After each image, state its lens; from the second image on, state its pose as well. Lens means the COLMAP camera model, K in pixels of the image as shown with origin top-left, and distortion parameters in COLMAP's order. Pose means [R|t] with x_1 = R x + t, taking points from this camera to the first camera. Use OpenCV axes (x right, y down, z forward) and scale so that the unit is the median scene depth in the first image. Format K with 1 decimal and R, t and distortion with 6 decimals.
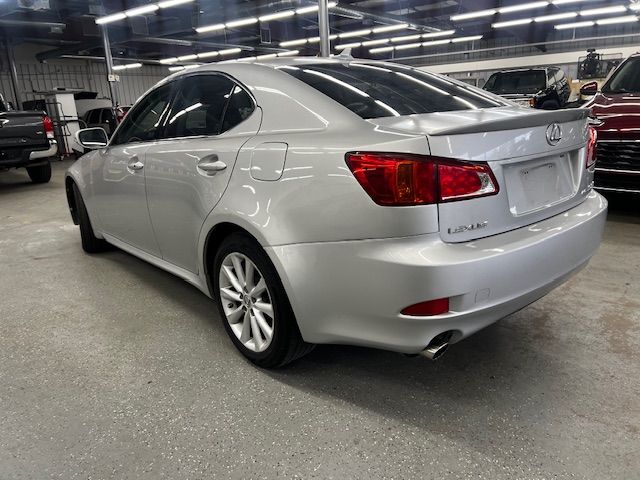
lens RADIAL K [[514.6, 0, 320.0], [0, 514.6, 240.0], [0, 0, 1]] dist [0.090026, -0.116897]
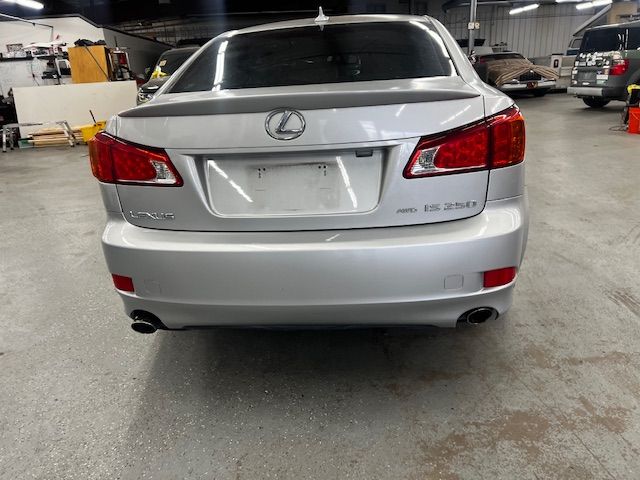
lens RADIAL K [[514.6, 0, 320.0], [0, 514.6, 240.0], [0, 0, 1]] dist [0.090026, -0.116897]
pose [[0.654357, 0.238233, -0.717678, 0.348945], [-0.162229, 0.971205, 0.174475, -0.058148], [0.738578, 0.002259, 0.674164, 0.166515]]
